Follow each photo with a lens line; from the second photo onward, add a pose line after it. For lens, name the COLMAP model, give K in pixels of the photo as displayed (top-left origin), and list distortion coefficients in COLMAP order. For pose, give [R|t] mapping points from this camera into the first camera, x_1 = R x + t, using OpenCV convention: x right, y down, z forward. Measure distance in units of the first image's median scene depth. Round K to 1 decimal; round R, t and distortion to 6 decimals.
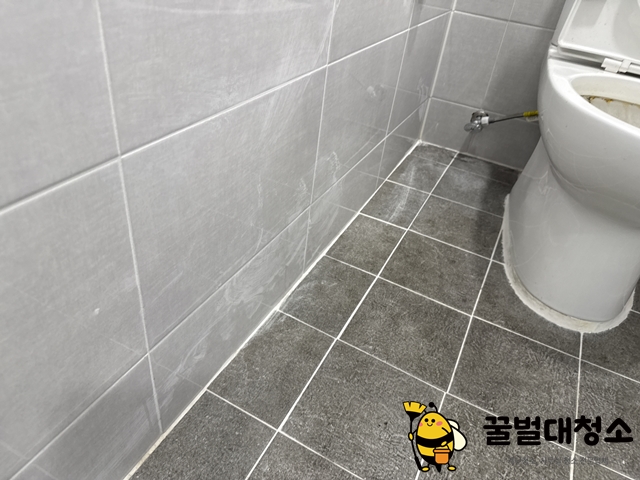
lens RADIAL K [[461.6, 0, 320.0], [0, 461.6, 240.0], [0, 0, 1]] dist [-0.000566, -0.001230]
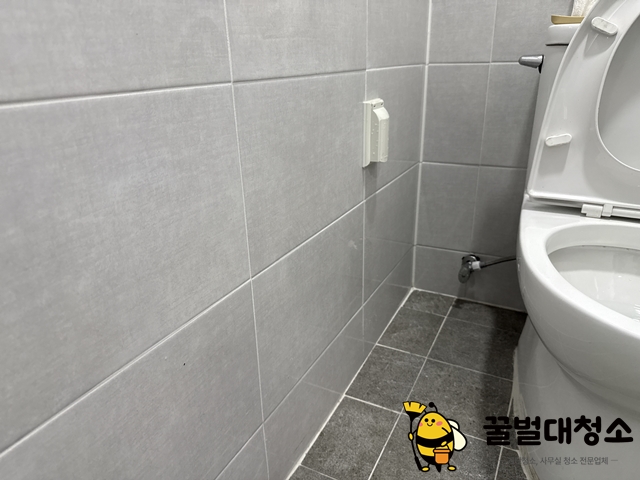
lens RADIAL K [[461.6, 0, 320.0], [0, 461.6, 240.0], [0, 0, 1]] dist [-0.000566, -0.001230]
pose [[0.991177, -0.120455, -0.055304, 0.145277], [0.103255, 0.963337, -0.247631, -0.153952], [0.083105, 0.239736, 0.967275, 0.094043]]
